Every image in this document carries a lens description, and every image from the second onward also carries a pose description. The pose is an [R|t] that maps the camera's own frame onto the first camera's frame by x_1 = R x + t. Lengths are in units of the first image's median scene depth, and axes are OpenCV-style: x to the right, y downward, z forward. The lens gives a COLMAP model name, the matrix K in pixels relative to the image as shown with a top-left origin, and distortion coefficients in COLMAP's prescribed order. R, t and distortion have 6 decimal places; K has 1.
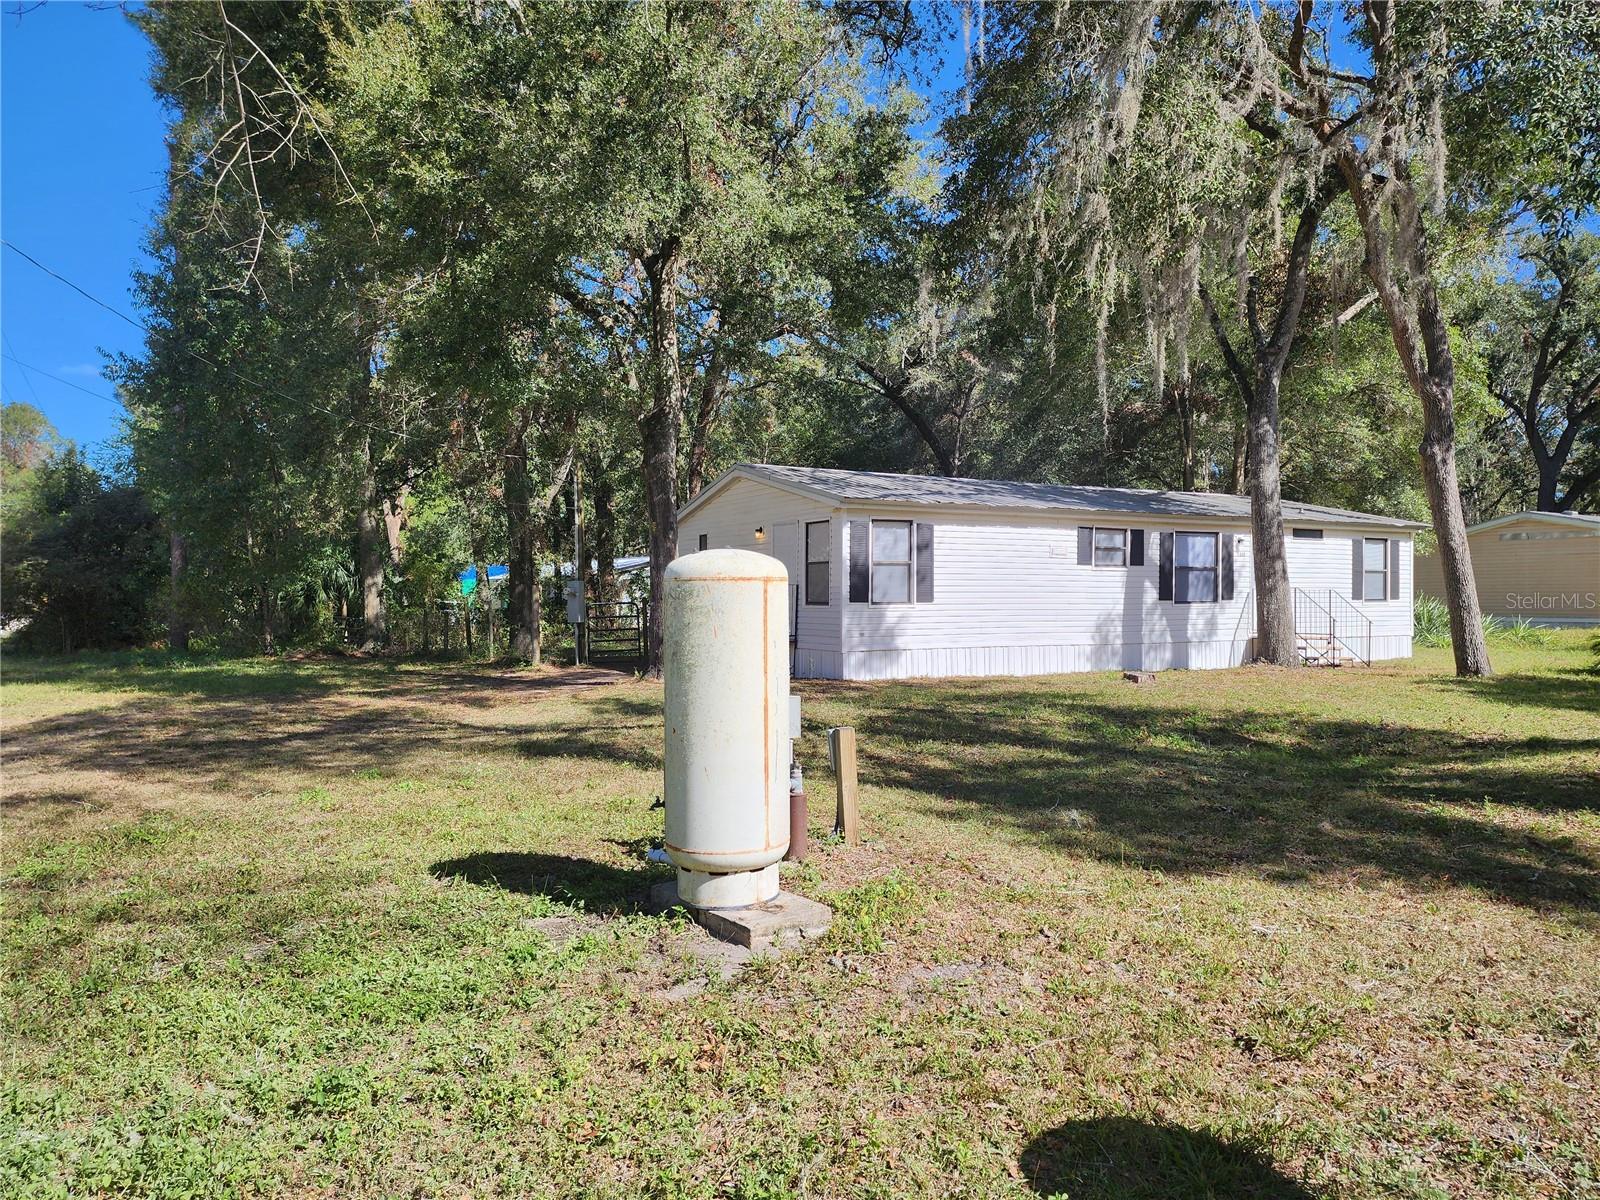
lens RADIAL K [[1047.2, 0, 800.0], [0, 1047.2, 600.0], [0, 0, 1]] dist [0.027051, -0.003767]
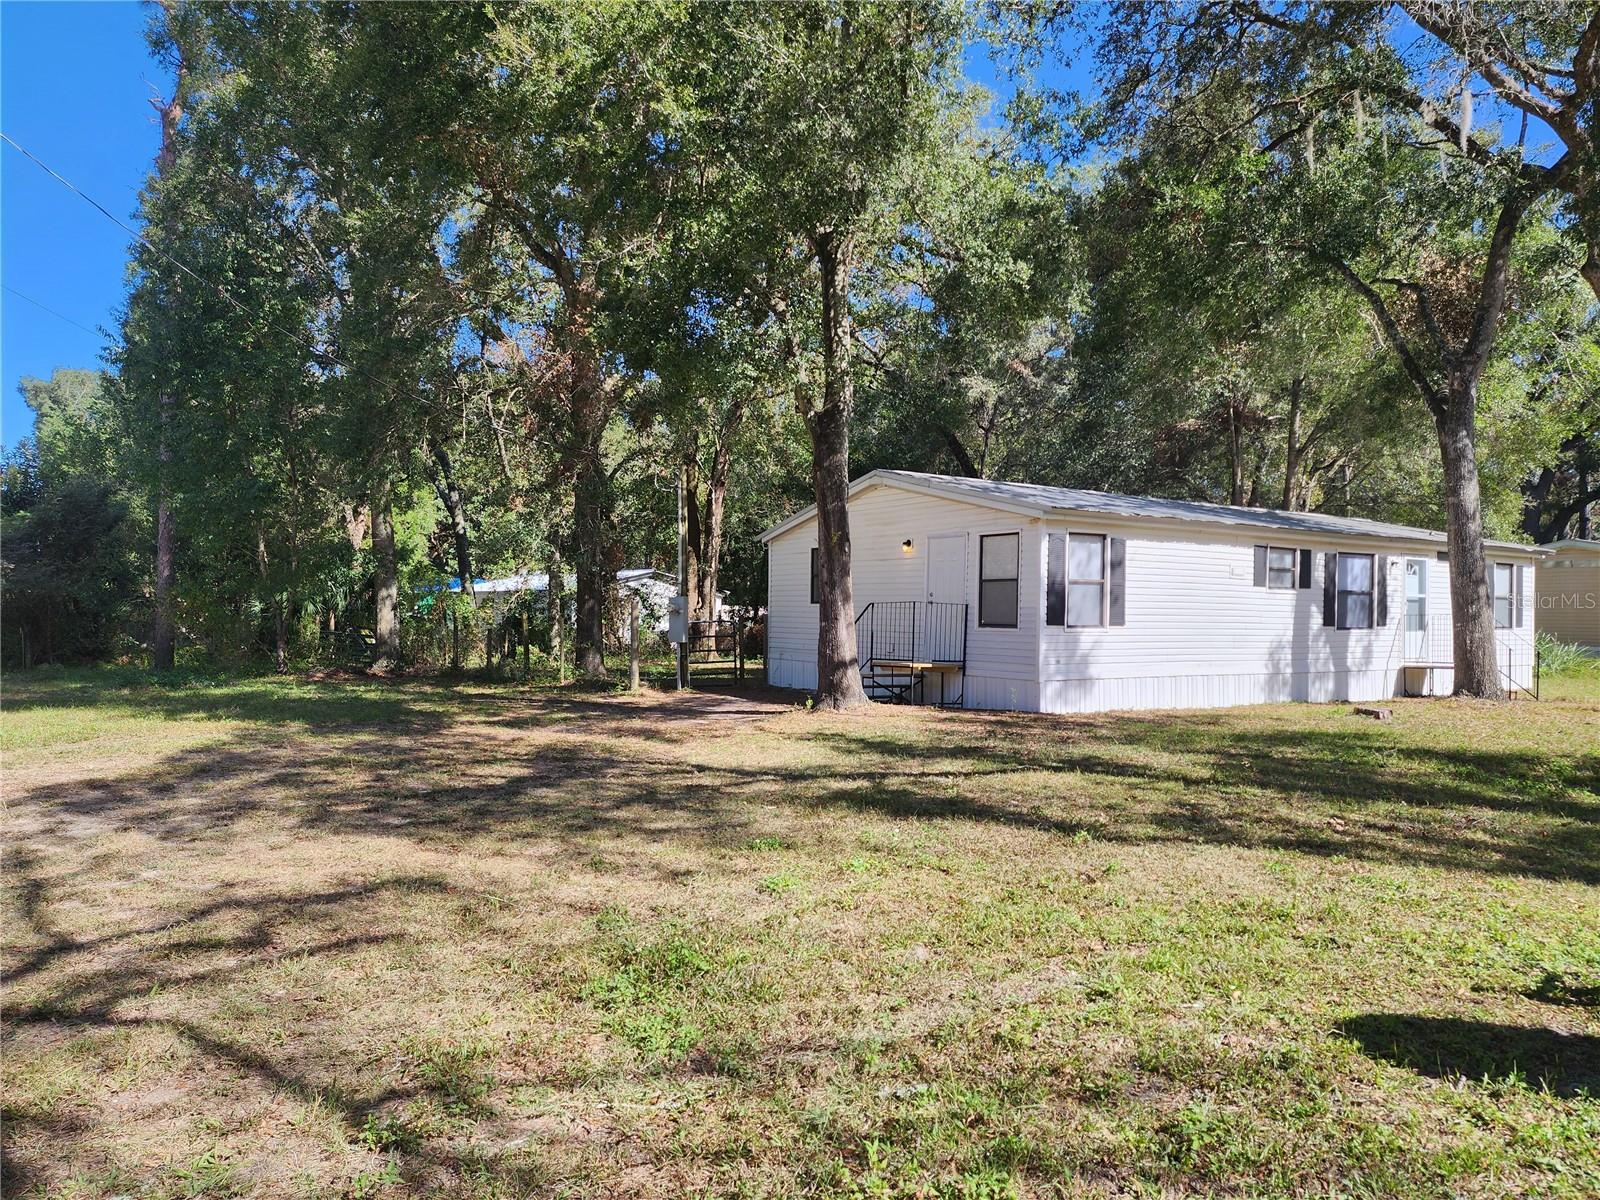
lens RADIAL K [[1061.9, 0, 800.0], [0, 1061.9, 600.0], [0, 0, 1]] dist [0.034021, -0.001229]
pose [[0.997763, 0.013520, 0.065476, -0.191103], [-0.012403, 0.999771, -0.017442, -0.000588], [-0.065697, 0.016590, 0.997702, 0.092513]]
